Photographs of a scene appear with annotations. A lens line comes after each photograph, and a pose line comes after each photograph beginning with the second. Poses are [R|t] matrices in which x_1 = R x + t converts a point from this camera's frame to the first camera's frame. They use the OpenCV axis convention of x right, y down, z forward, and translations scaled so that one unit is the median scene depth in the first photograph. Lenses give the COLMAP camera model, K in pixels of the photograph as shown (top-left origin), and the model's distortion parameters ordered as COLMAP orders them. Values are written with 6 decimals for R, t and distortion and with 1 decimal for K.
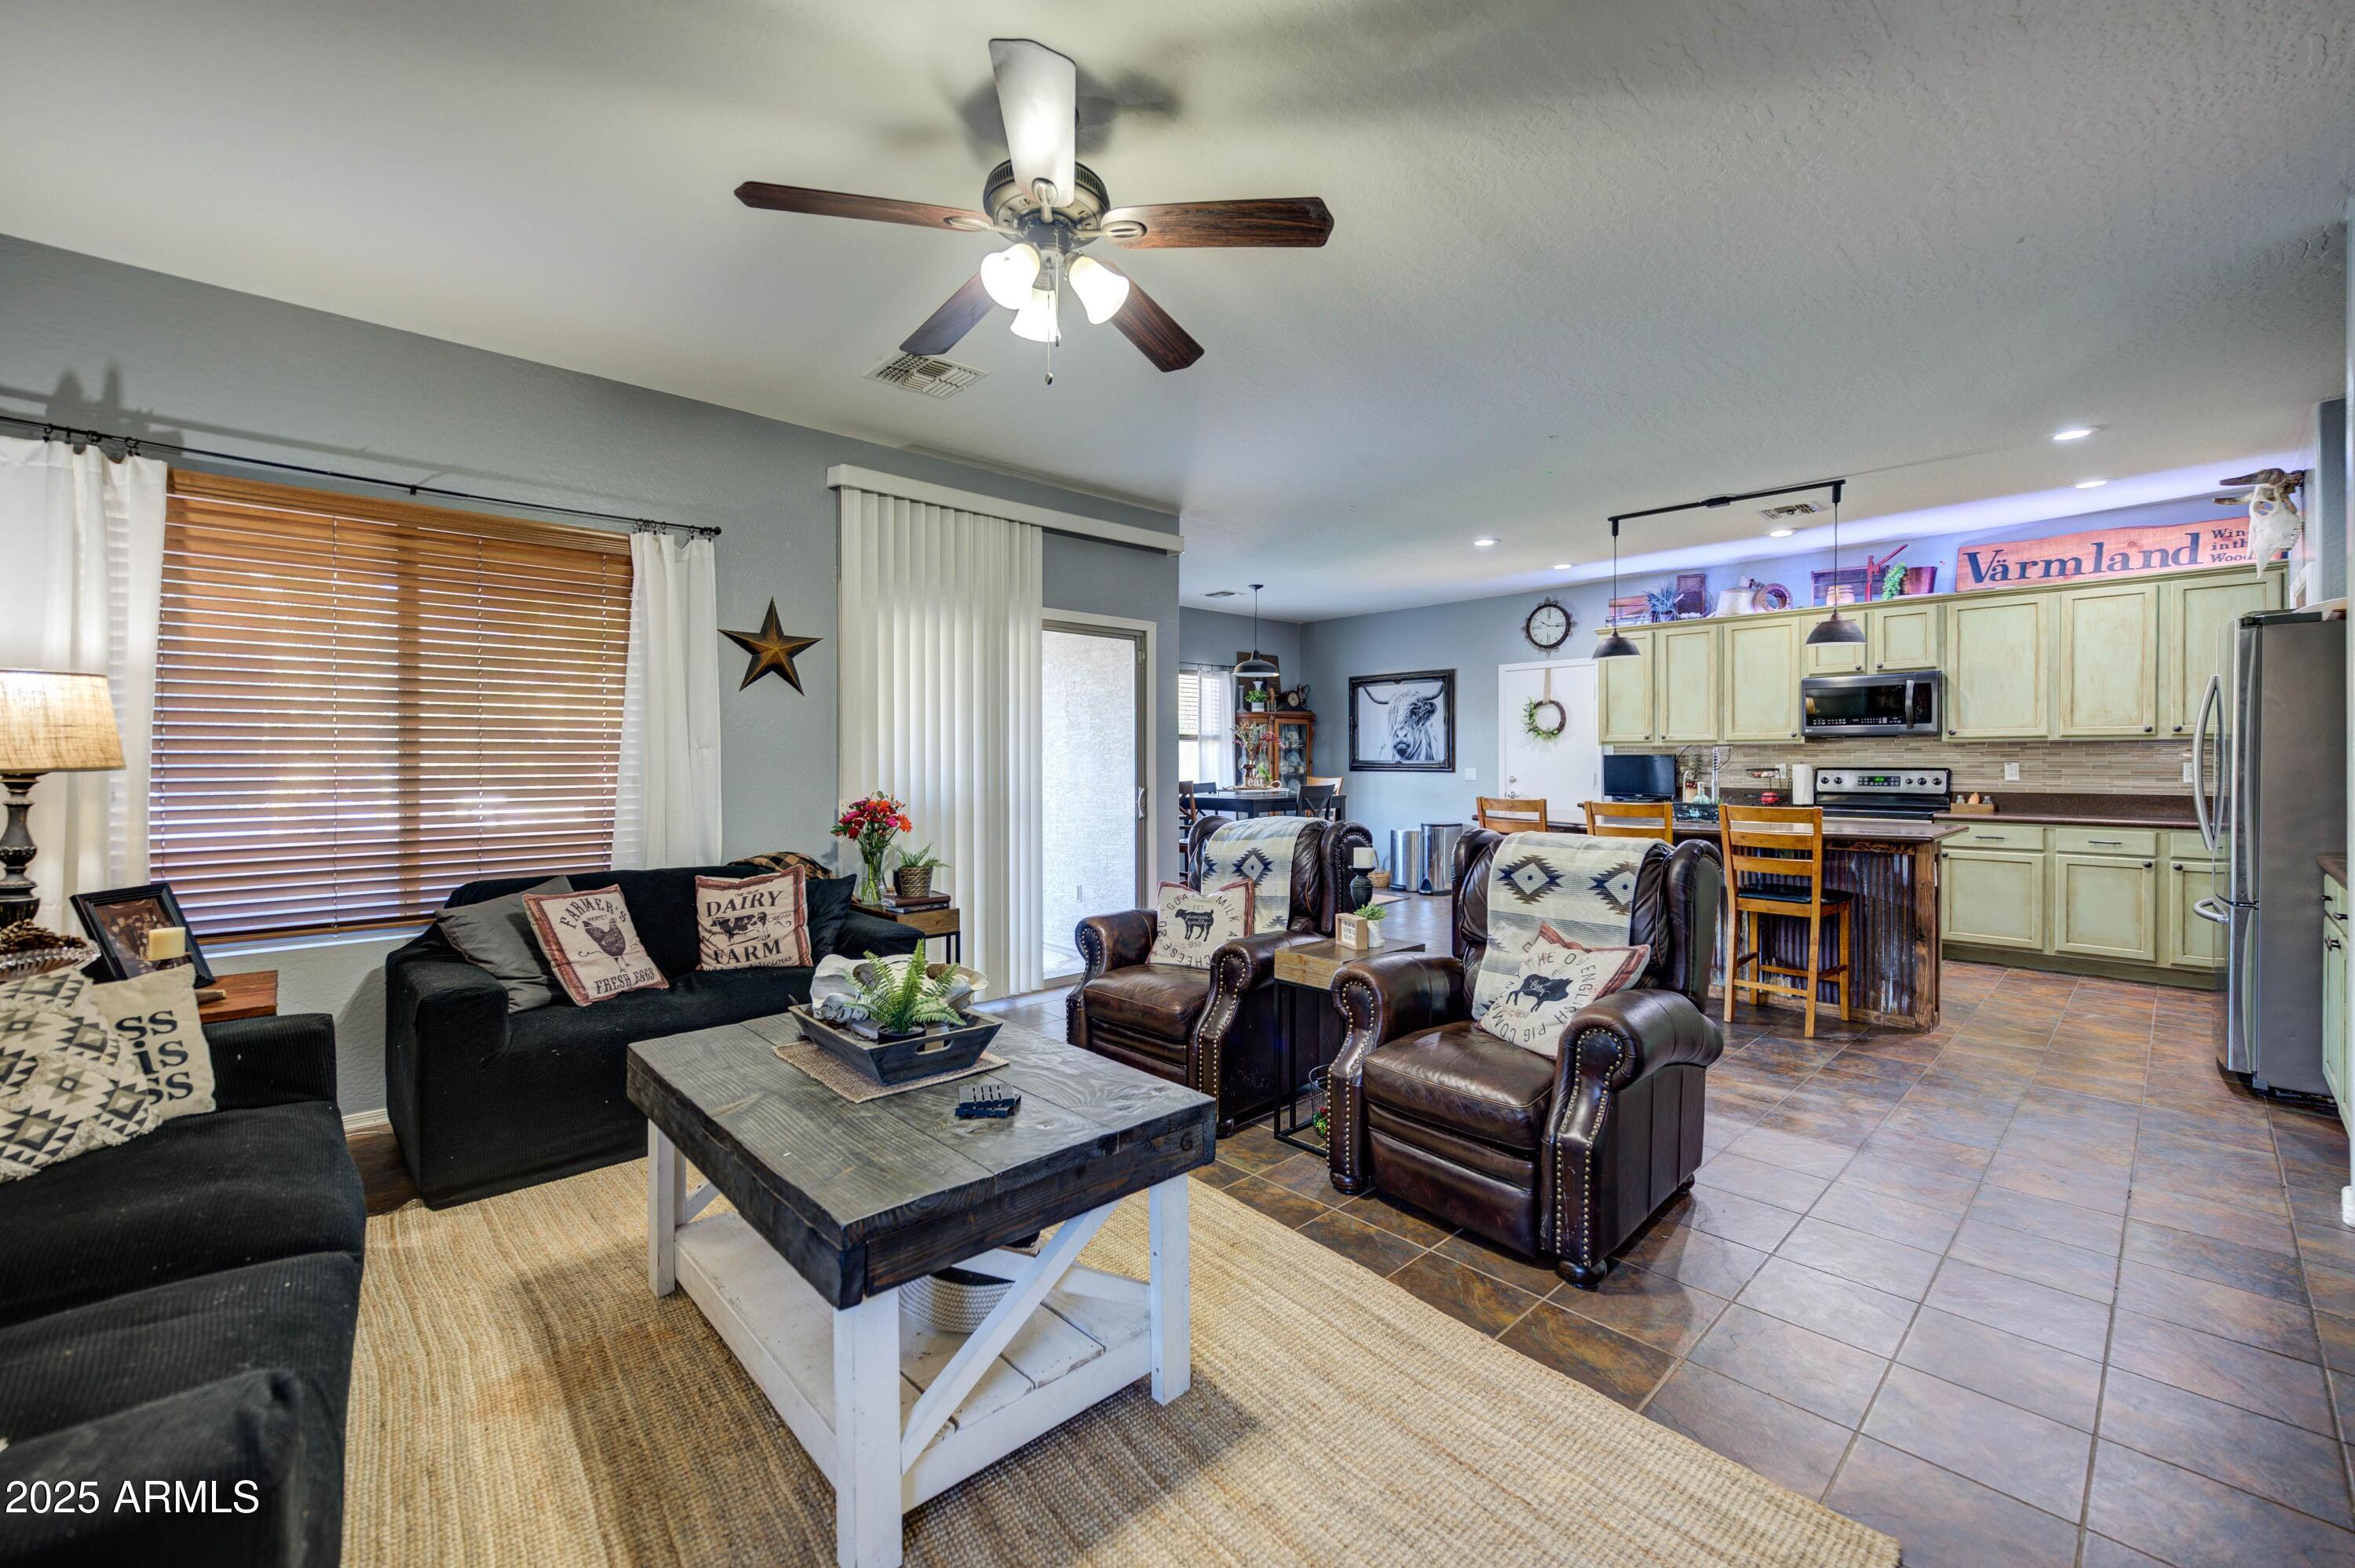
lens RADIAL K [[944.7, 0, 1175.8], [0, 944.7, 764.1], [0, 0, 1]] dist [-0.001433, 0.001482]
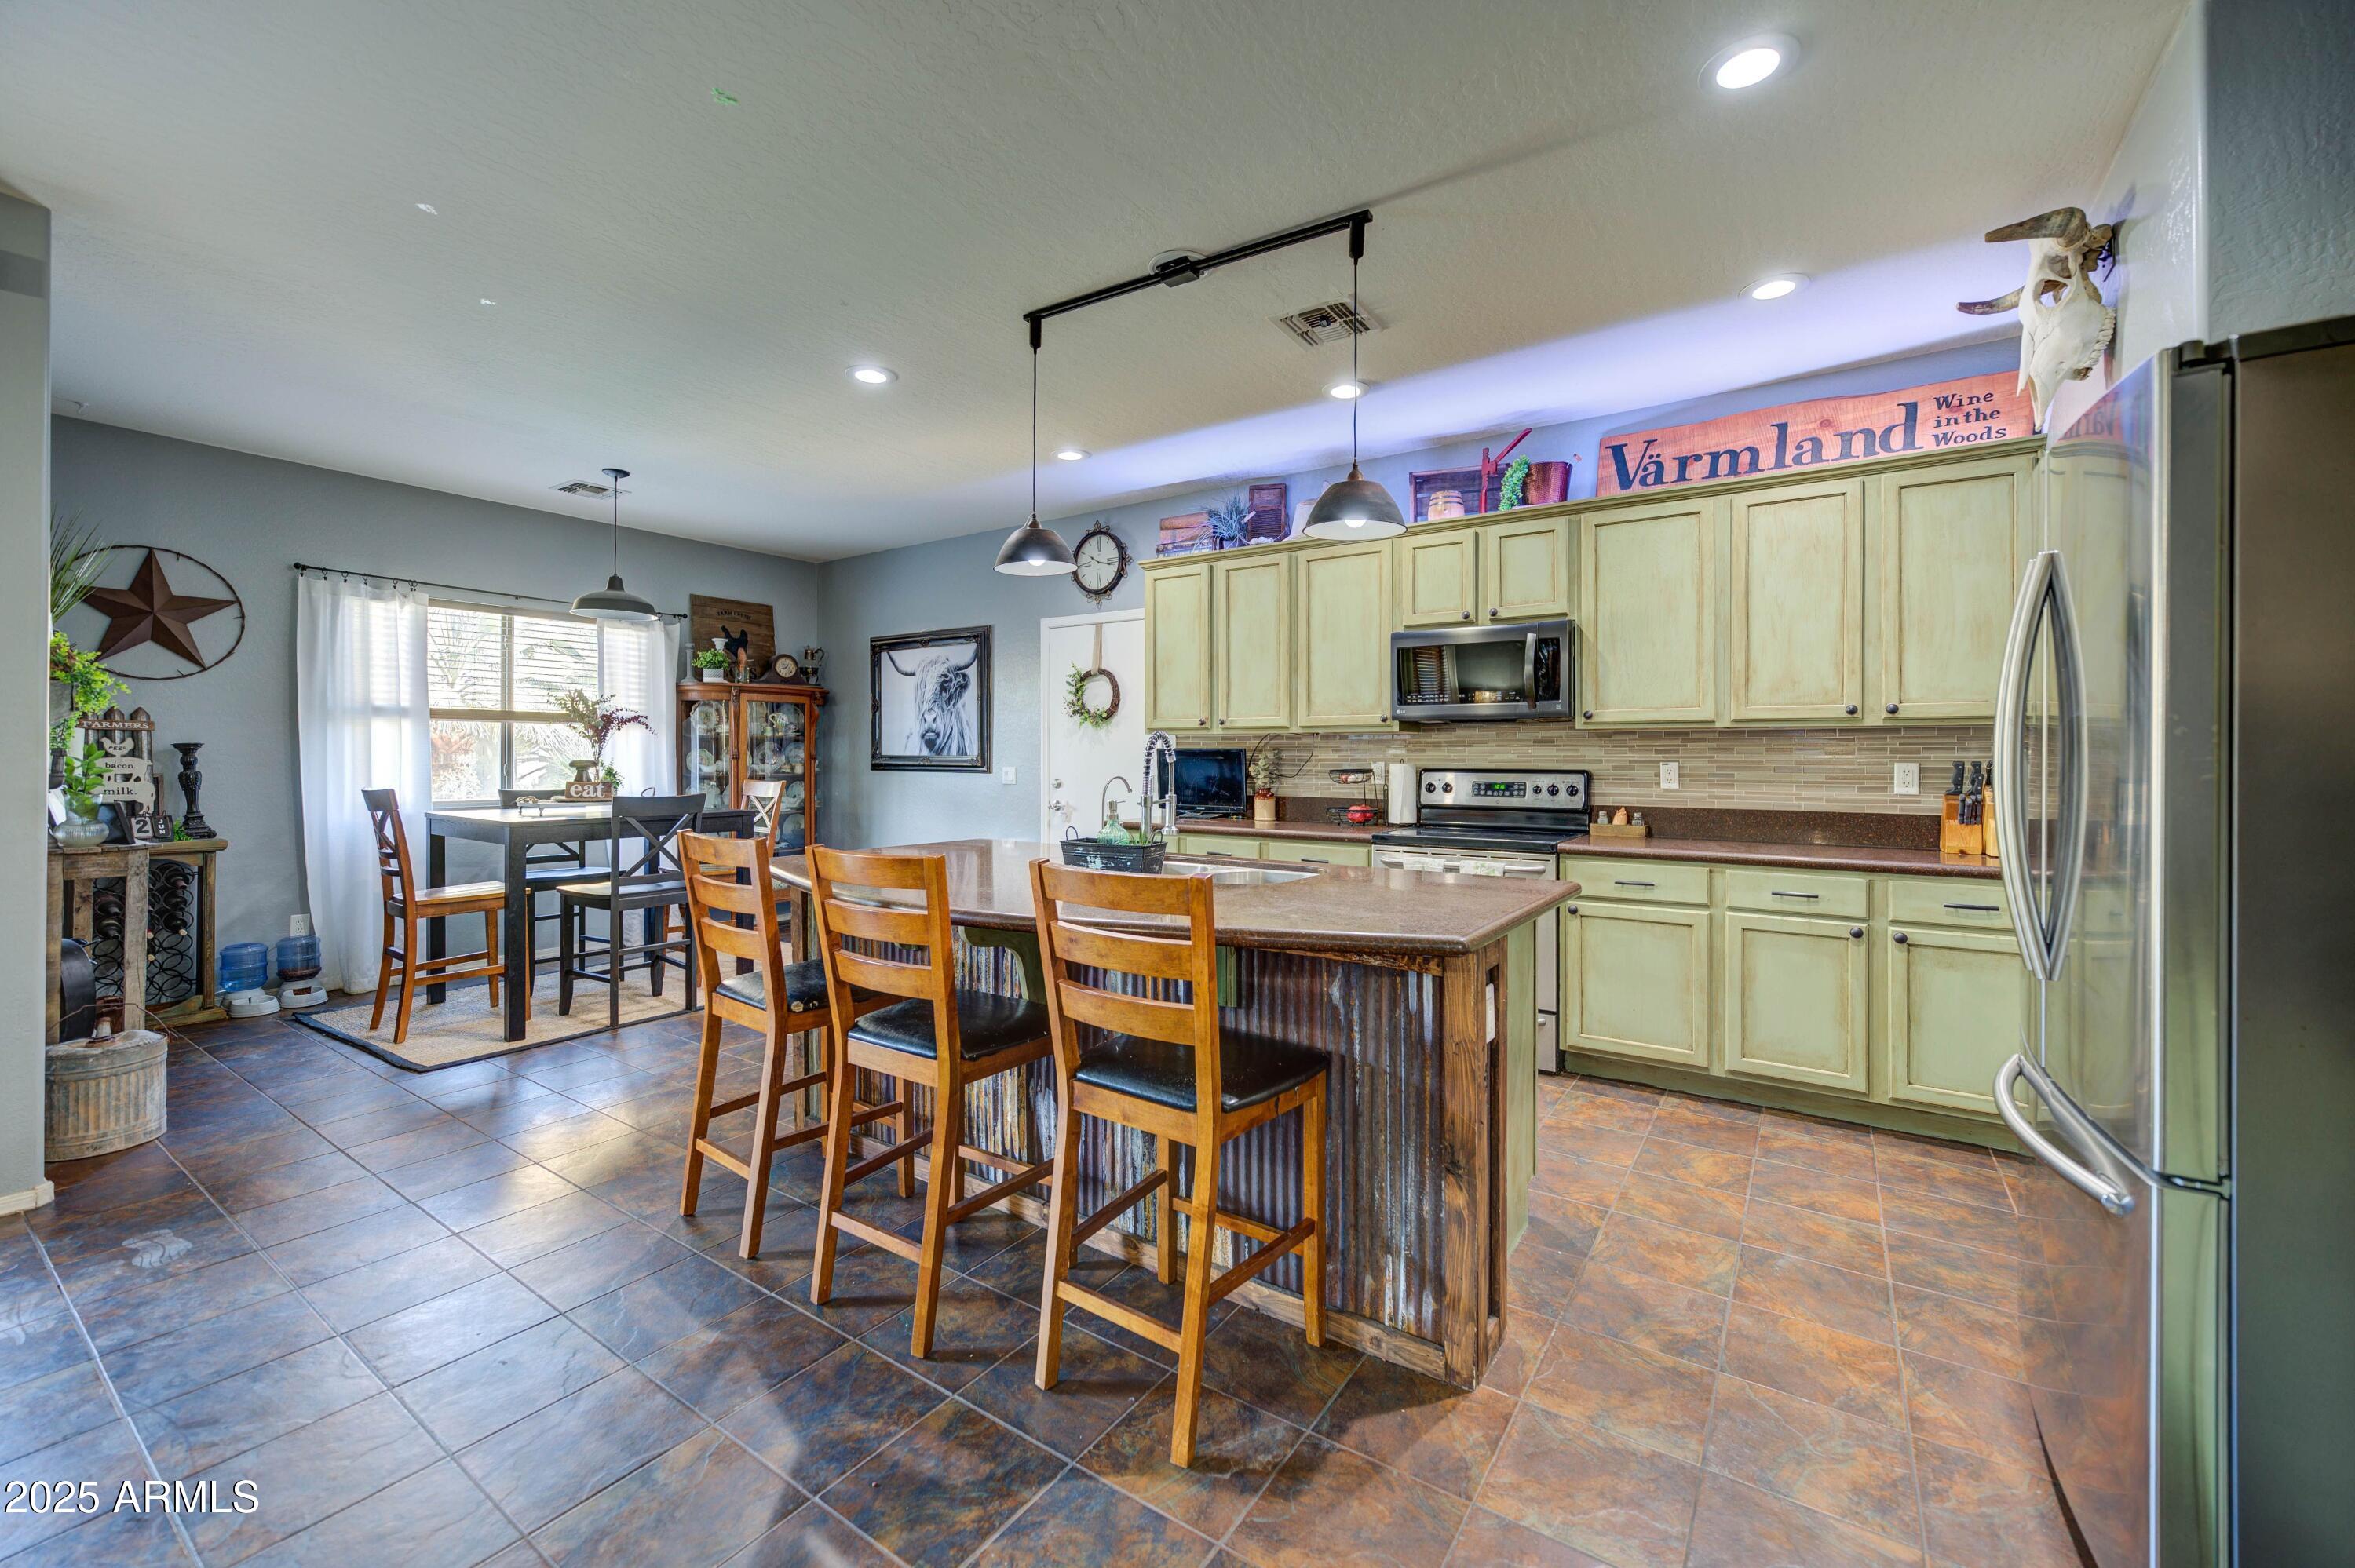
lens RADIAL K [[944.7, 0, 1152.6], [0, 944.7, 749.2], [0, 0, 1]] dist [-0.001433, 0.001482]
pose [[0.980086, 0.005708, 0.198491, 0.407121], [-0.003415, 0.999923, -0.011893, -0.001473], [-0.198544, 0.010978, 0.980031, 0.432316]]
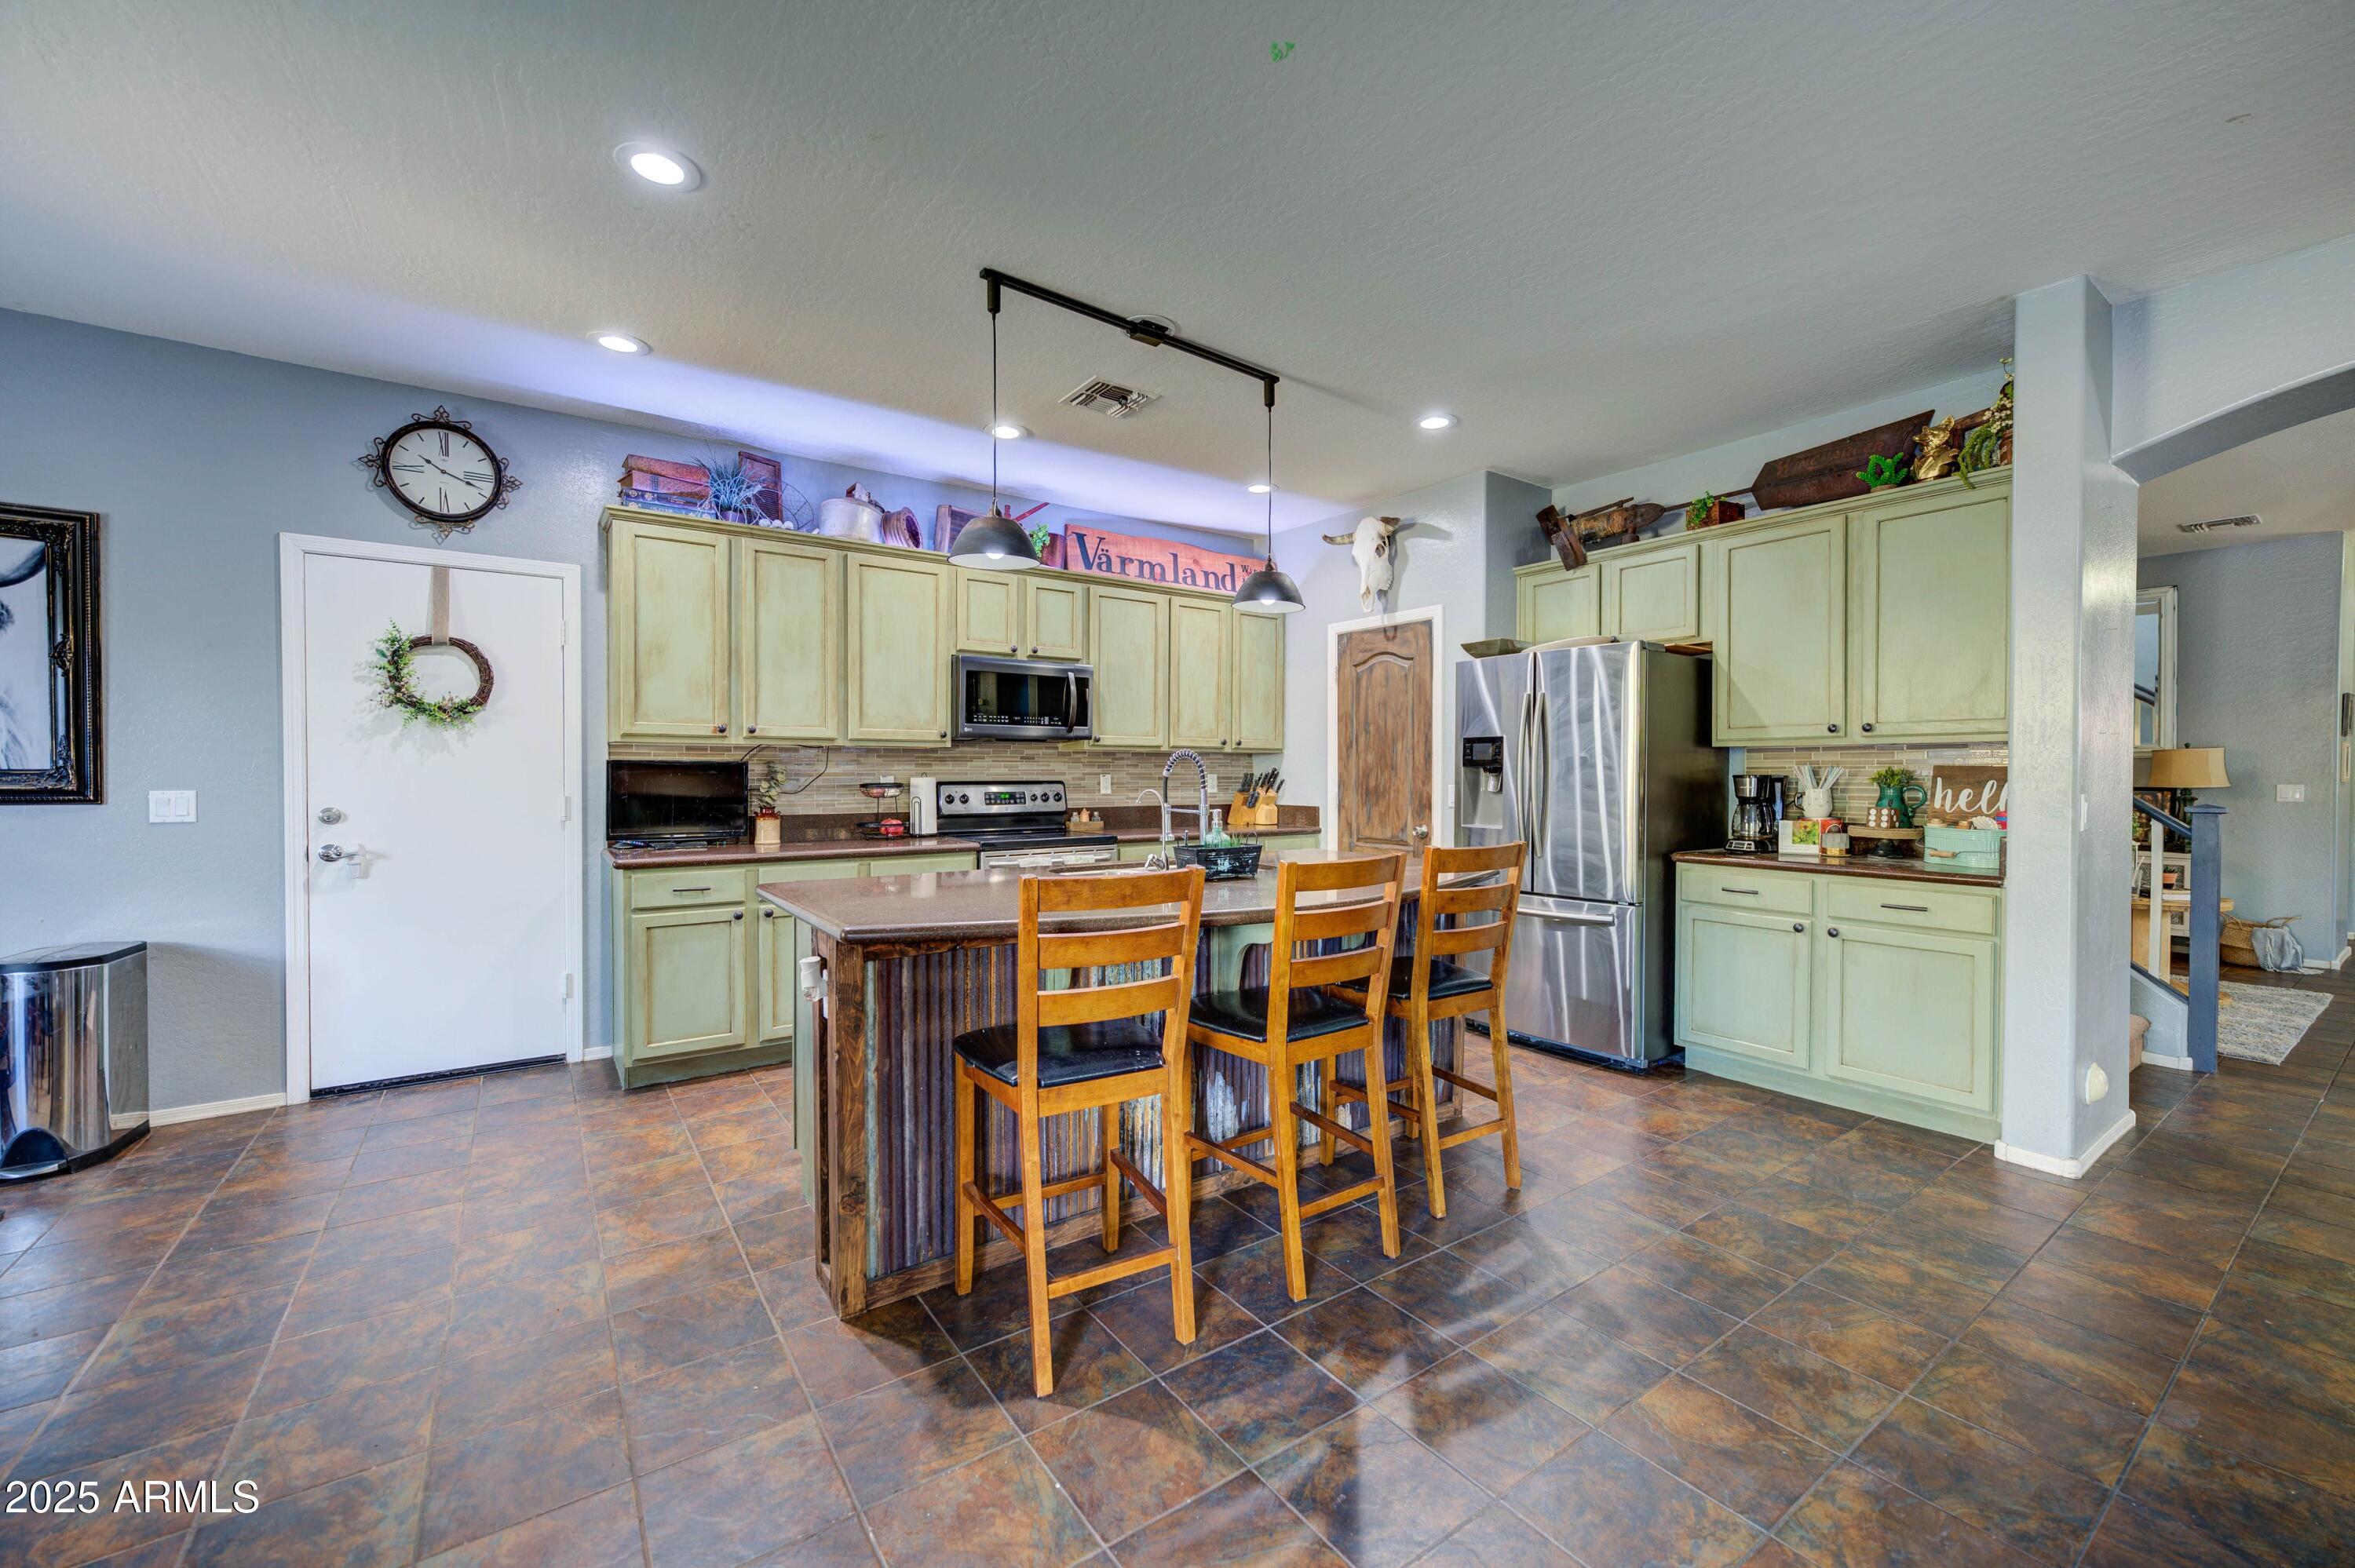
lens RADIAL K [[944.7, 0, 1215.4], [0, 944.7, 787.4], [0, 0, 1]] dist [-0.001433, 0.001482]
pose [[0.130682, -0.015992, 0.991295, -0.008915], [0.002007, 0.999872, 0.015866, -0.002998], [-0.991422, -0.000083, 0.130698, 0.789481]]
